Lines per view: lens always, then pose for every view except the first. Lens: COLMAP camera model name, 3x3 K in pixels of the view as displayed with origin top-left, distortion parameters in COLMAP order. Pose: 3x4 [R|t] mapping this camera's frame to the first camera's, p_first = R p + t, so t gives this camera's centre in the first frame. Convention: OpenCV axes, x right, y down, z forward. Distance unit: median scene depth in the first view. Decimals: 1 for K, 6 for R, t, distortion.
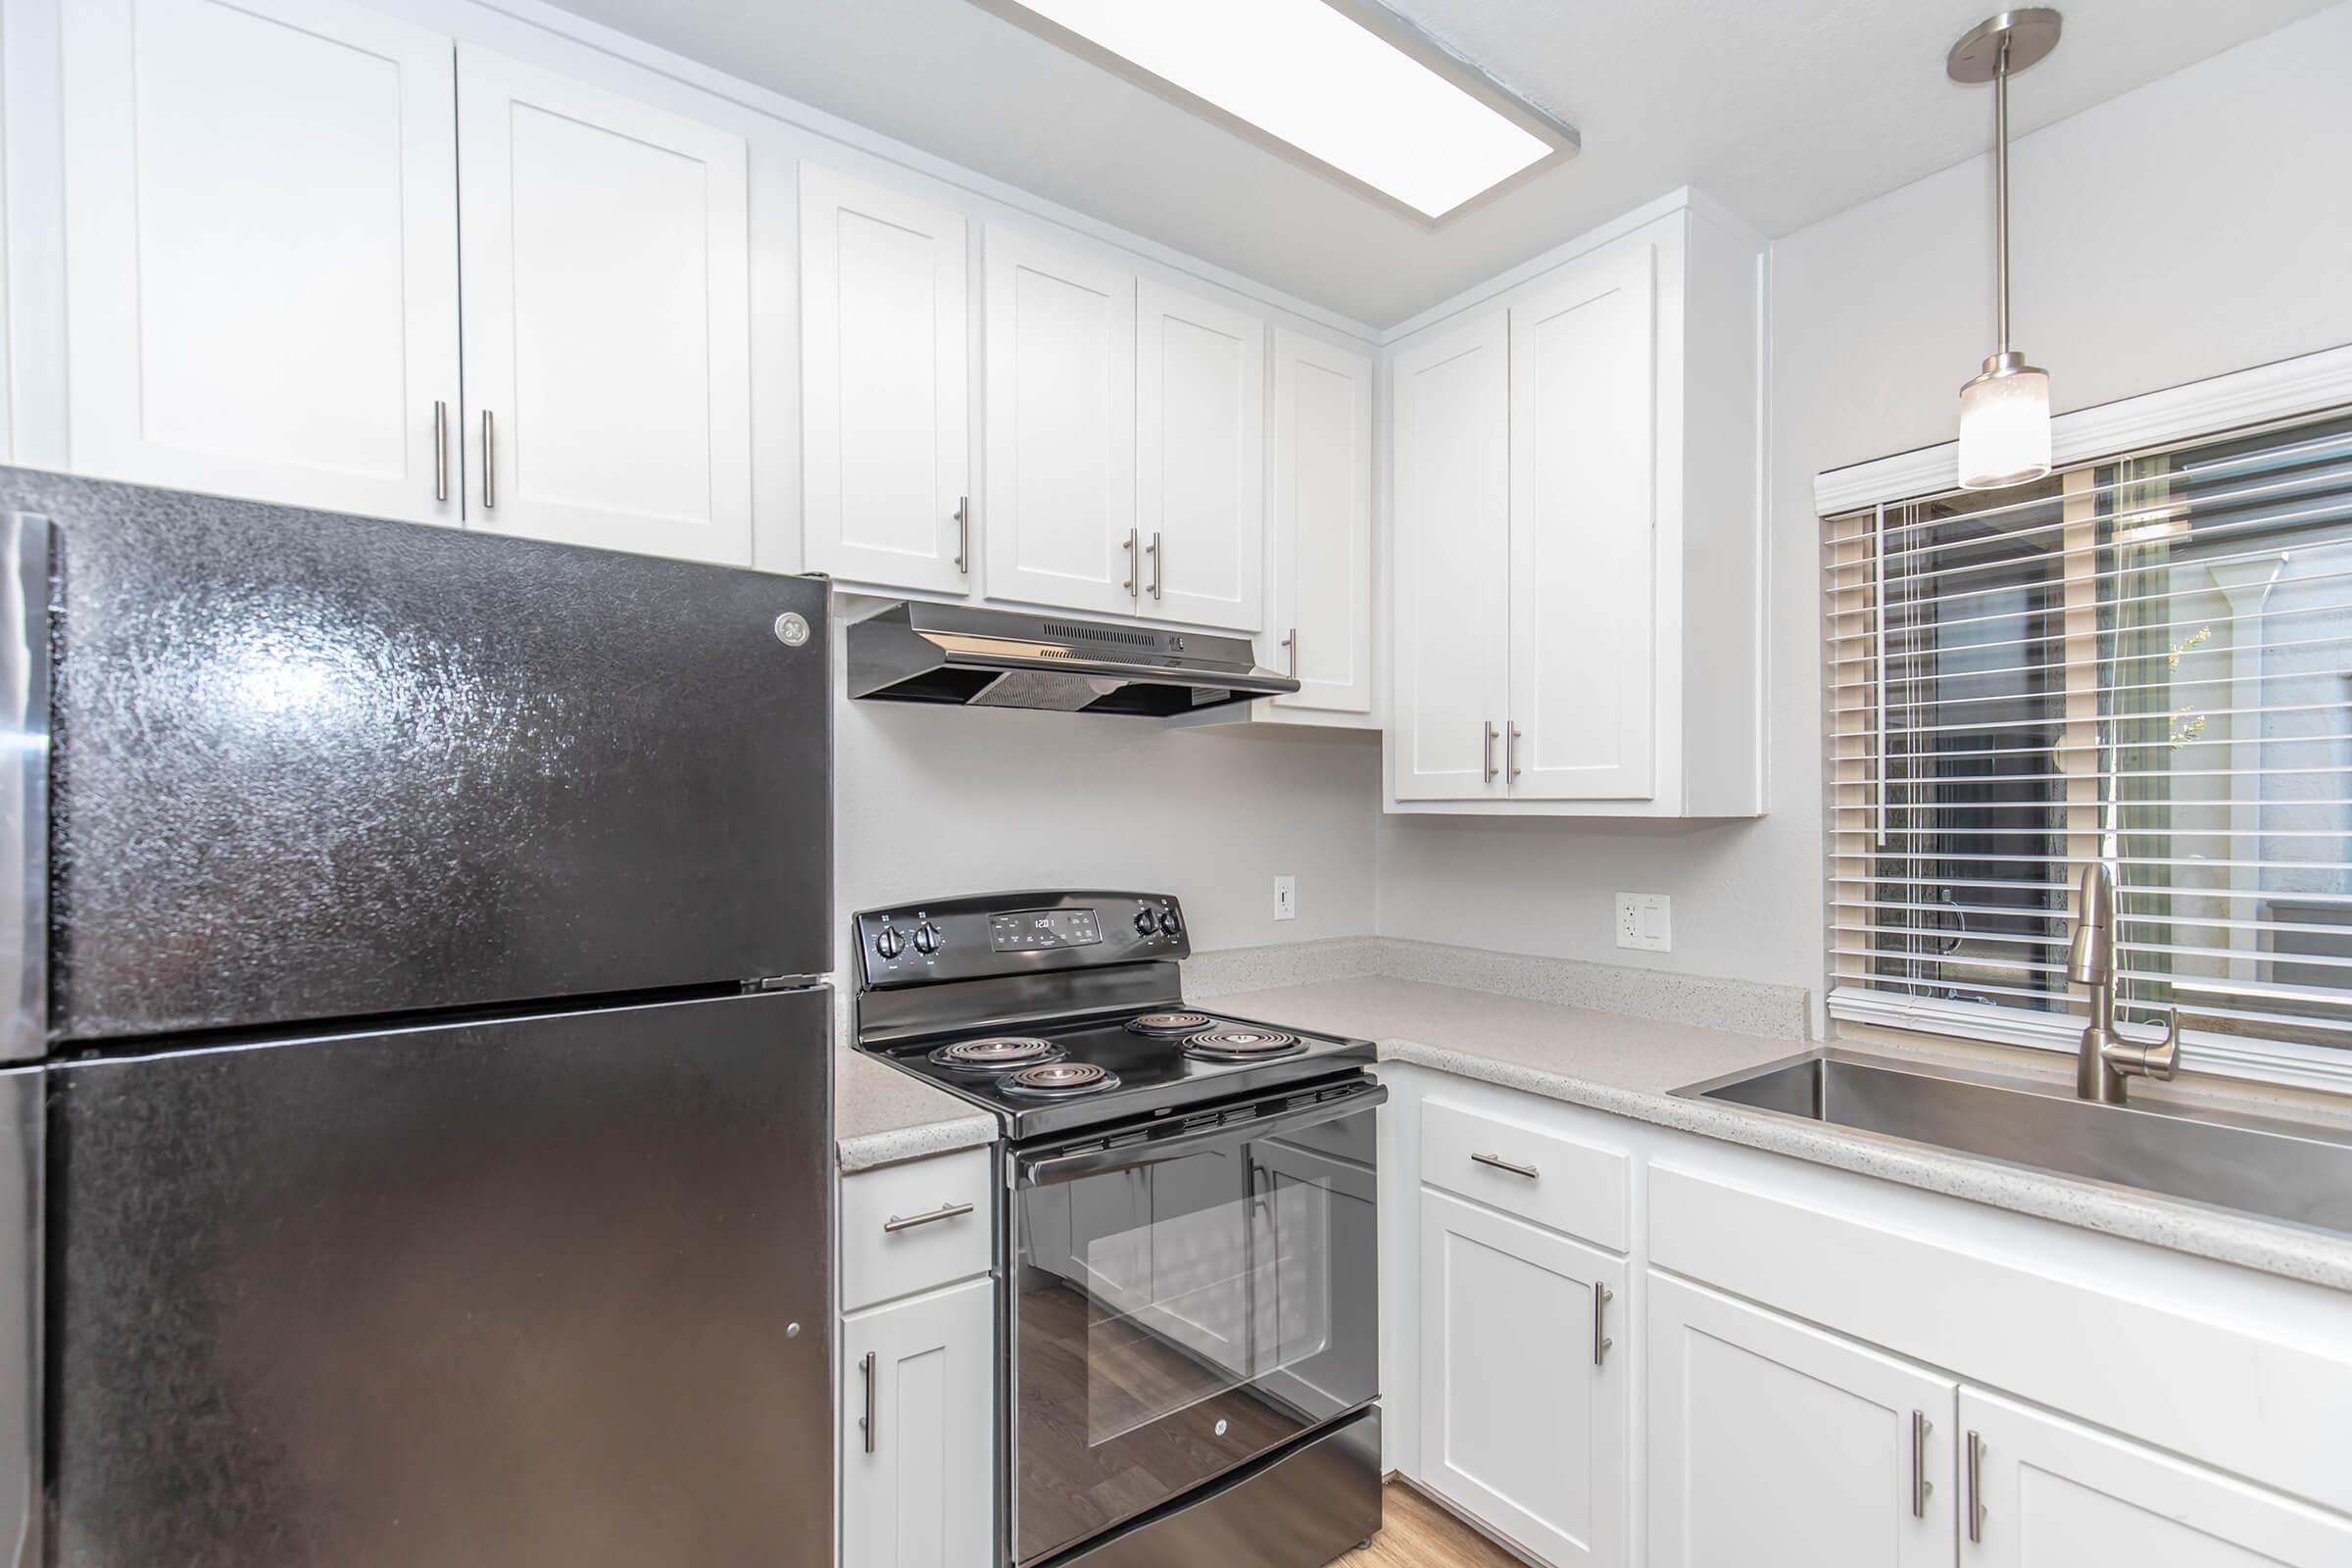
lens RADIAL K [[1057.0, 0, 1184.6], [0, 1057.0, 821.0], [0, 0, 1]] dist [0.001086, -0.000015]
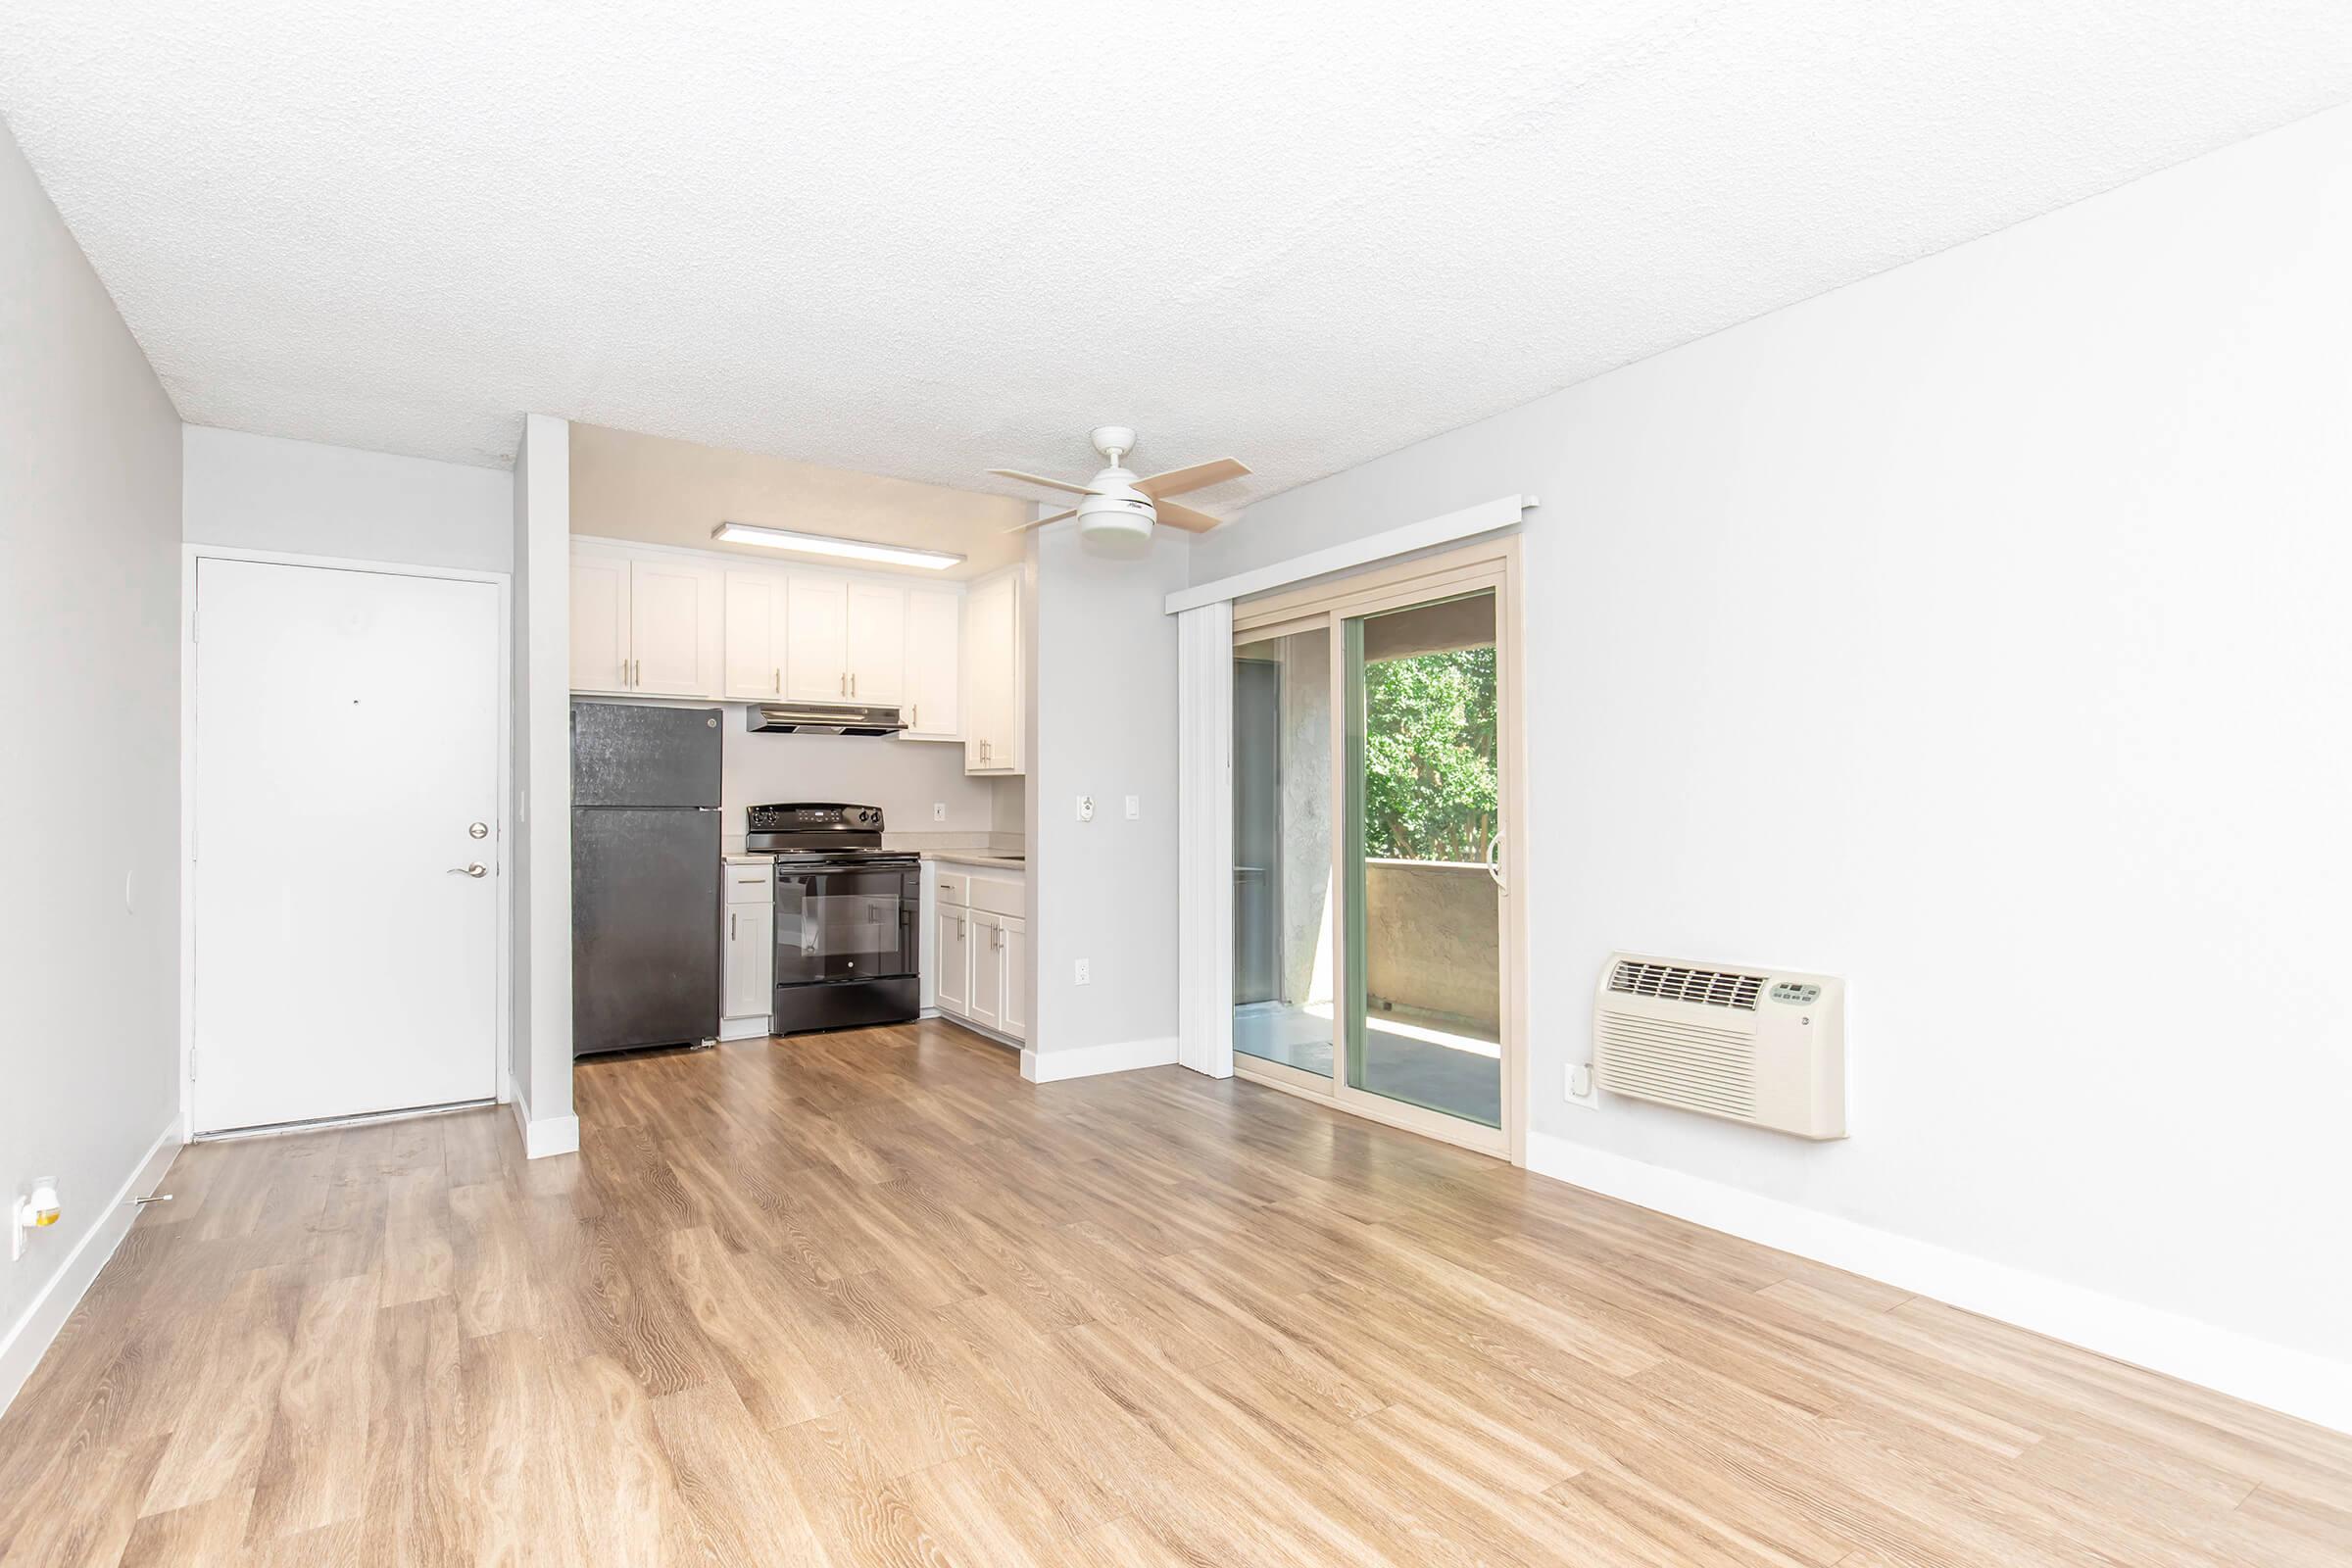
lens RADIAL K [[1277.3, 0, 1203.8], [0, 1277.3, 788.6], [0, 0, 1]] dist [-0.000475, -0.001454]
pose [[0.997087, 0.005231, -0.076096, 1.167840], [-0.007059, 0.999692, -0.023774, 0.110262], [0.075948, 0.024242, 0.996817, -2.322509]]
